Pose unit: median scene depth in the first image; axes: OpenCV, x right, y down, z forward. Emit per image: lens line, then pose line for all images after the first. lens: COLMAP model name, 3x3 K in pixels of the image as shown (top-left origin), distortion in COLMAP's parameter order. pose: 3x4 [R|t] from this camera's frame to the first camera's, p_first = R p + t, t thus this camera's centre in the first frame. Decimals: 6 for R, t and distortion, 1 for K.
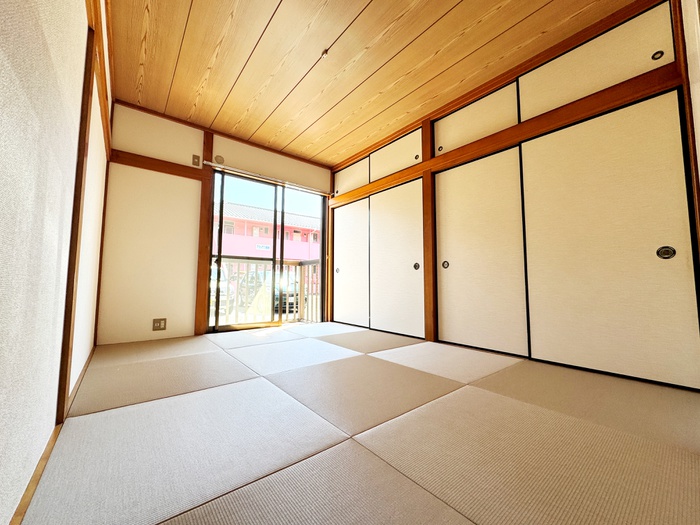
lens RADIAL K [[278.1, 0, 345.0], [0, 278.1, 261.4], [0, 0, 1]] dist [0.001345, -0.000389]
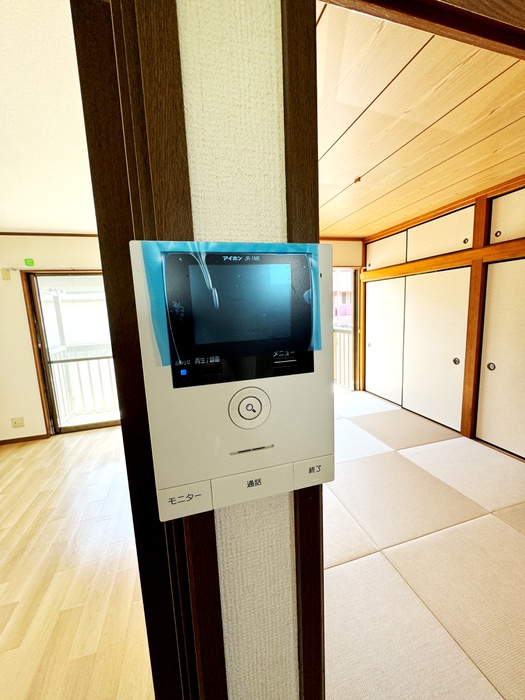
lens RADIAL K [[278.1, 0, 263.5], [0, 278.1, 350.5], [0, 0, 1]] dist [0.001345, -0.000389]
pose [[0.925827, 0.008855, -0.377845, -0.001305], [0.077871, 0.973807, 0.213627, -0.245976], [0.369839, -0.227205, 0.900887, -0.109569]]
